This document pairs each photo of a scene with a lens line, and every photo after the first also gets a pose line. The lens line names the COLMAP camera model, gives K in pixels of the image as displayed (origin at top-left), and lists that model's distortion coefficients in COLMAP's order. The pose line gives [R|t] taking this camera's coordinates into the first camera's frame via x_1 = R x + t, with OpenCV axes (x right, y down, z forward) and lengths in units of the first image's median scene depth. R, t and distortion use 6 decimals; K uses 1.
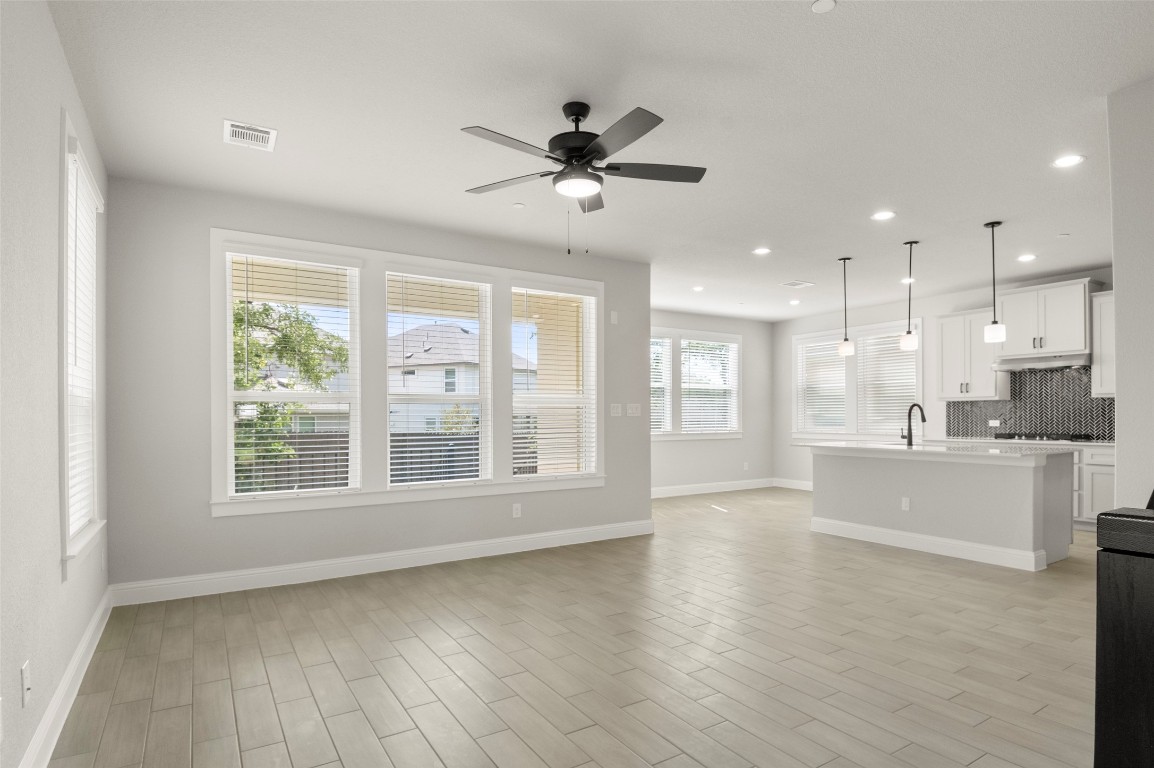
lens RADIAL K [[621.3, 0, 606.4], [0, 621.3, 425.6], [0, 0, 1]] dist [0.001890, -0.029624]
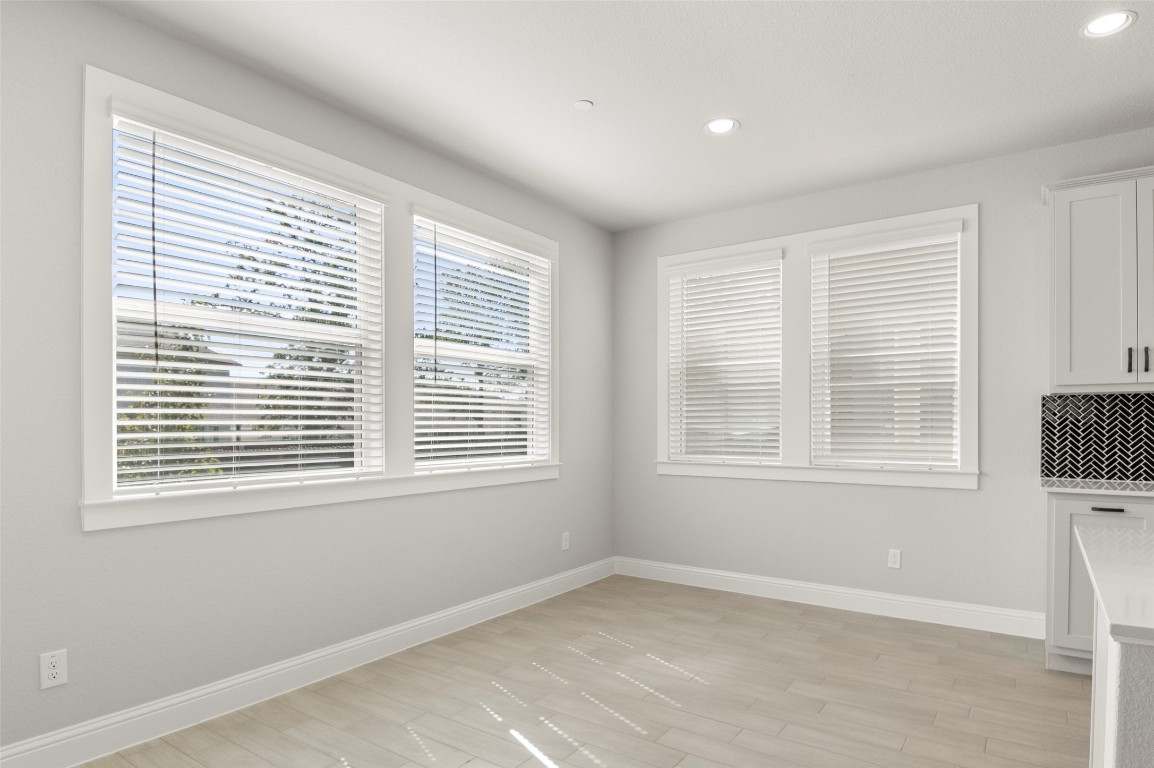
lens RADIAL K [[621.3, 0, 606.4], [0, 621.3, 425.6], [0, 0, 1]] dist [0.001890, -0.029624]
pose [[0.924693, 0.003827, 0.380694, 0.144531], [0.001547, 0.999903, -0.013808, -0.017989], [-0.380710, 0.013357, 0.924598, 1.014278]]
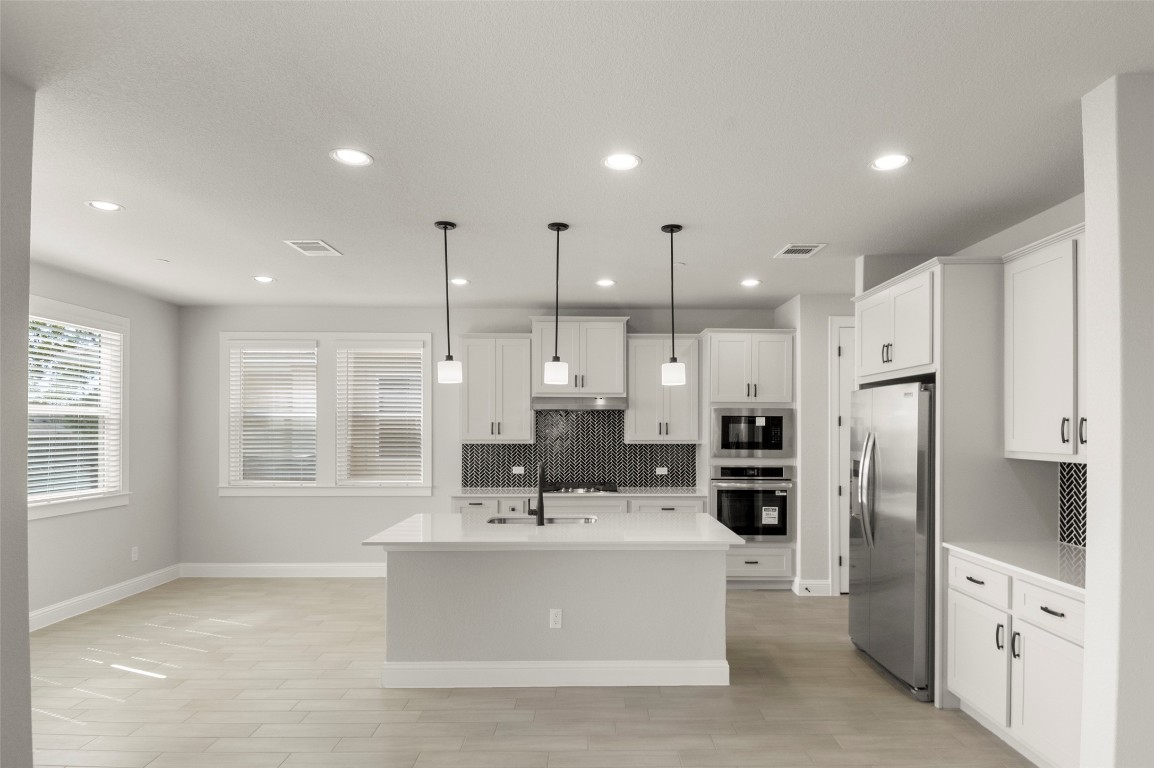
lens RADIAL K [[621.3, 0, 606.4], [0, 621.3, 425.6], [0, 0, 1]] dist [0.001890, -0.029624]
pose [[0.521474, 0.010846, 0.853198, -0.052245], [0.008283, 0.999808, -0.017773, -0.065005], [-0.853227, 0.016335, 0.521284, 0.601199]]
